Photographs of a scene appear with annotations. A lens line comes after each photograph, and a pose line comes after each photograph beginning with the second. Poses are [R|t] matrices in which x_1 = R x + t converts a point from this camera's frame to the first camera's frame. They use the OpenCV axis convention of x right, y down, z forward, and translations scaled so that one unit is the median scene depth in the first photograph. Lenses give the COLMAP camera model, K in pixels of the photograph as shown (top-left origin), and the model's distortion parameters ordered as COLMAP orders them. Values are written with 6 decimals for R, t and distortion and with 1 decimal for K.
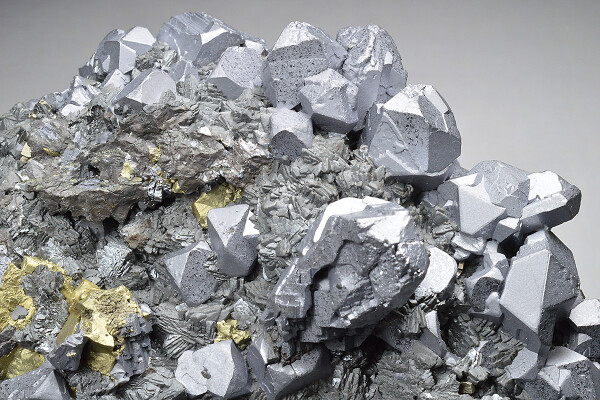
lens RADIAL K [[1682.0, 0, 303.5], [0, 1682.0, 200.1], [0, 0, 1]] dist [-0.048431, 0.000000]
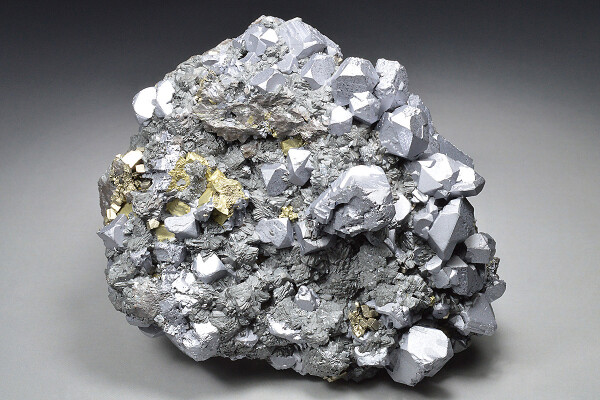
lens RADIAL K [[1682.0, 0, 298.4], [0, 1682.0, 199.5], [0, 0, 1]] dist [-0.048431, 0.000000]
pose [[0.980002, 0.198575, 0.012767, -0.060232], [-0.194082, 0.939728, 0.281503, -0.476959], [0.043902, -0.278352, 0.959475, -0.826240]]
